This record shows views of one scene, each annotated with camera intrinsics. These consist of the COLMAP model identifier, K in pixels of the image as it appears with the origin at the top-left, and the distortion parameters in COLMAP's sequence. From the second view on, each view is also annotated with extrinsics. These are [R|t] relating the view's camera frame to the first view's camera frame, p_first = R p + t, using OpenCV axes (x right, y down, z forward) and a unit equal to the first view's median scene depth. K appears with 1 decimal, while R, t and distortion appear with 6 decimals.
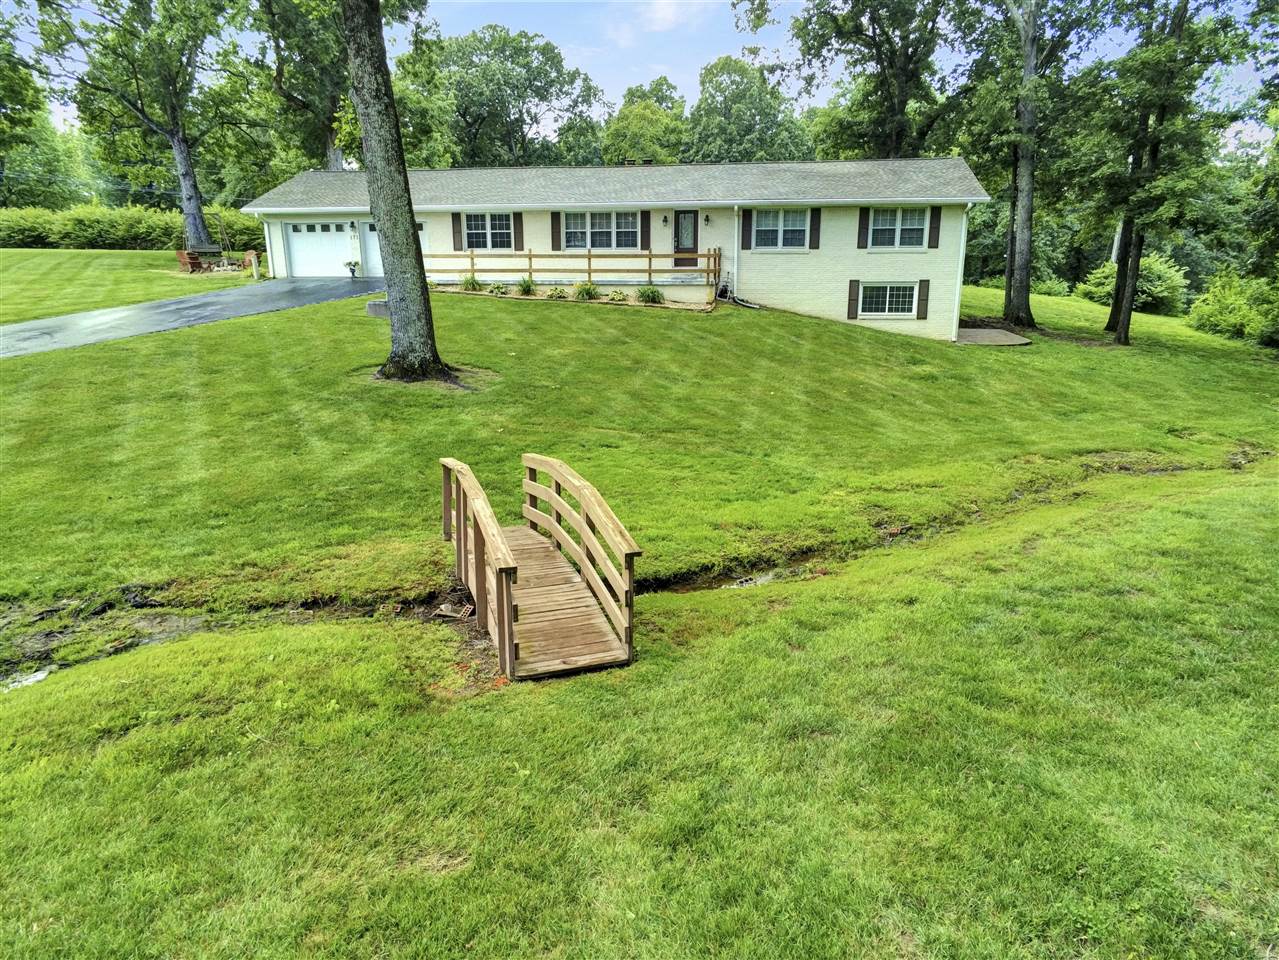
lens RADIAL K [[829.4, 0, 636.5], [0, 829.4, 481.5], [0, 0, 1]] dist [-0.000953, 0.002356]
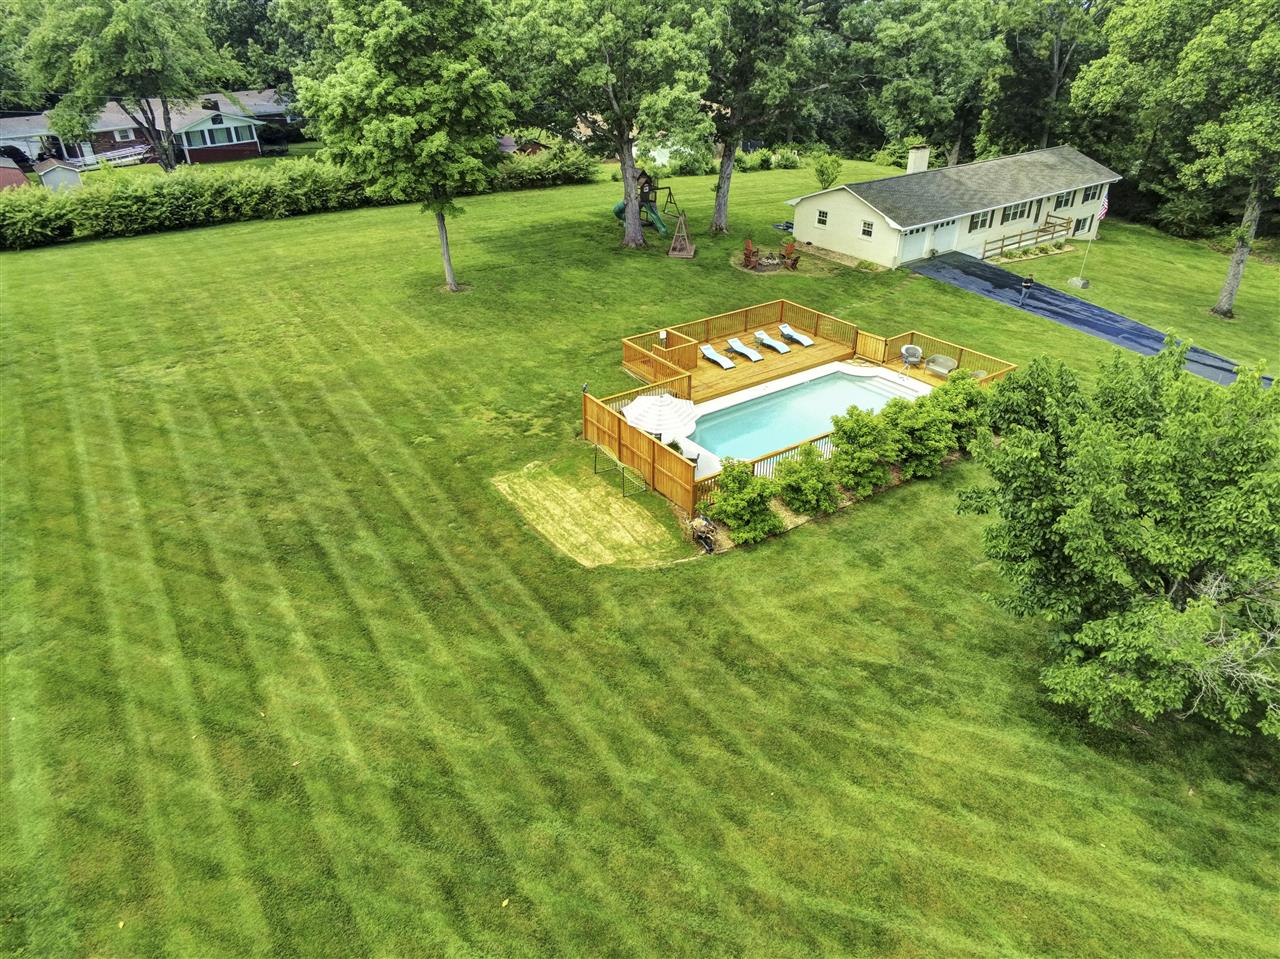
lens RADIAL K [[830.0, 0, 643.8], [0, 830.0, 472.9], [0, 0, 1]] dist [-0.000953, 0.002356]
pose [[0.683950, -0.357071, 0.636171, -2.075178], [0.186585, 0.928644, 0.320633, -0.518804], [-0.705265, -0.100597, 0.701770, 0.203289]]
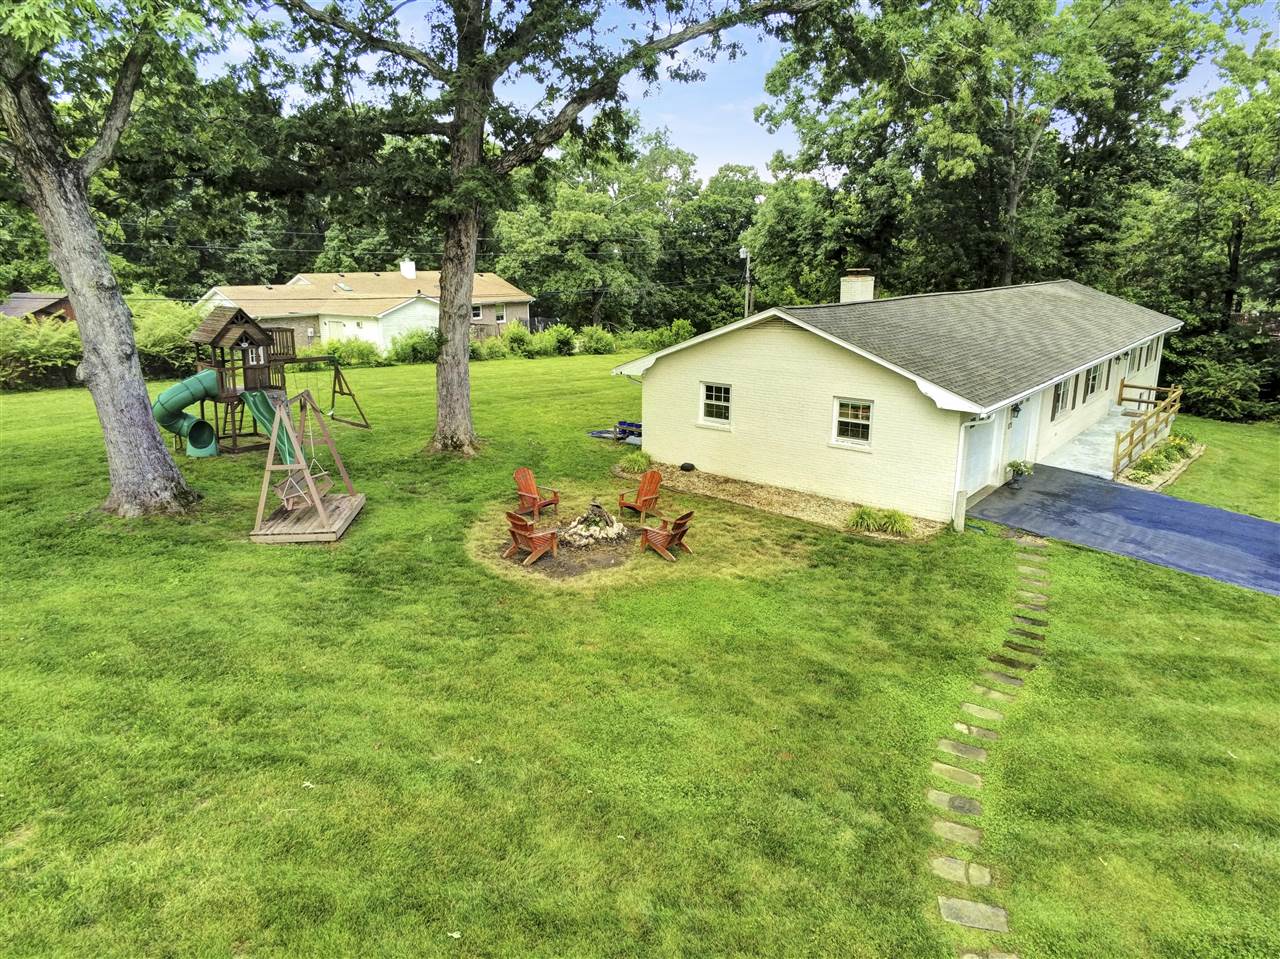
lens RADIAL K [[830.0, 0, 642.2], [0, 830.0, 472.0], [0, 0, 1]] dist [-0.000953, 0.002356]
pose [[0.502711, -0.215435, 0.837179, -1.076318], [0.228346, 0.967144, 0.111761, -0.416794], [-0.833750, 0.134983, 0.535388, 0.948499]]
